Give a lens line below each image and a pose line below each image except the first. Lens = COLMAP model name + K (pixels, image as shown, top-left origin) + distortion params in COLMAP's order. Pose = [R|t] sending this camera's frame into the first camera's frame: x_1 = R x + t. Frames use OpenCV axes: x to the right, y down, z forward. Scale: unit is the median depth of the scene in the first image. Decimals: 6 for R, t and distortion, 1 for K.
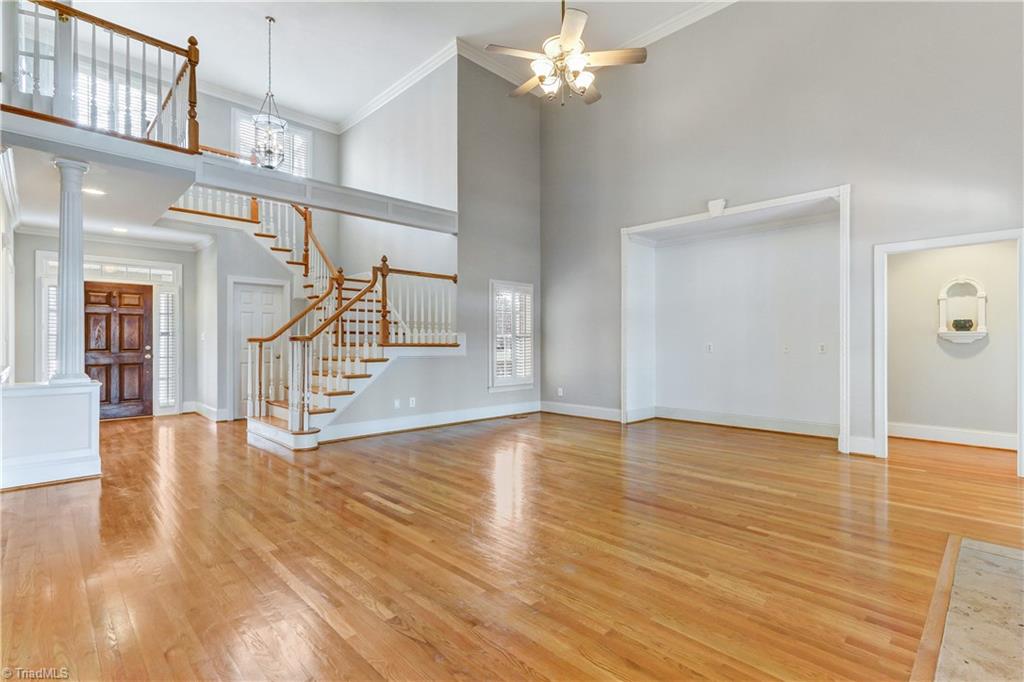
lens RADIAL K [[489.4, 0, 514.1], [0, 489.4, 341.8], [0, 0, 1]] dist [-0.001433, 0.000113]
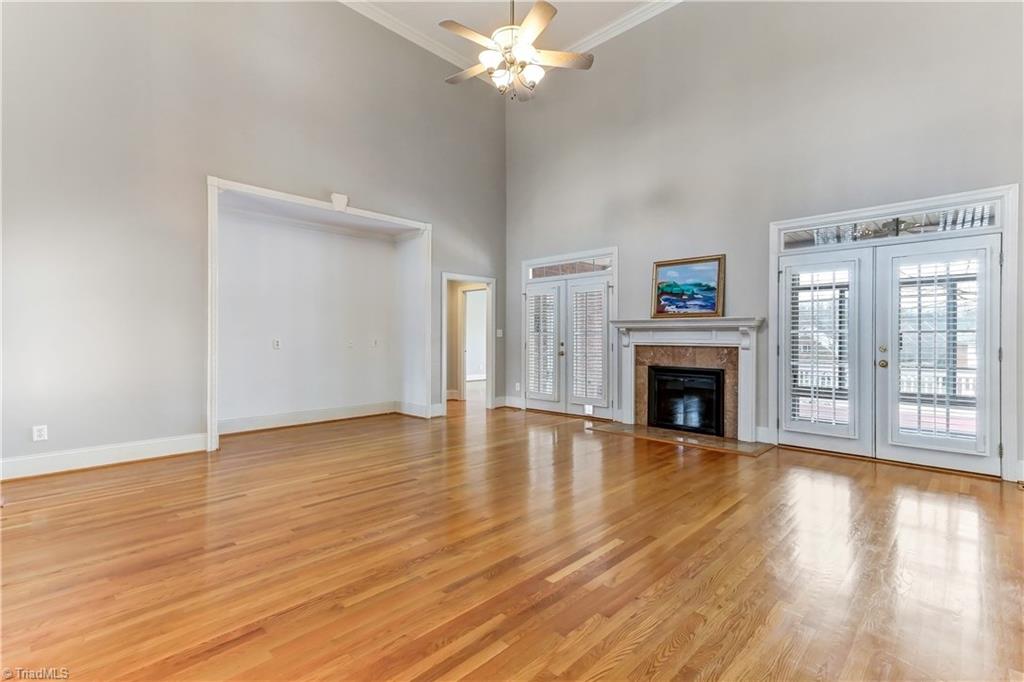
lens RADIAL K [[479.1, 0, 520.4], [0, 479.1, 336.9], [0, 0, 1]] dist [0.012939, 0.000464]
pose [[-0.043766, 0.001653, 0.999040, -0.954391], [-0.003909, 0.999991, -0.001826, 0.000301], [-0.999034, -0.003986, -0.043759, 1.114344]]
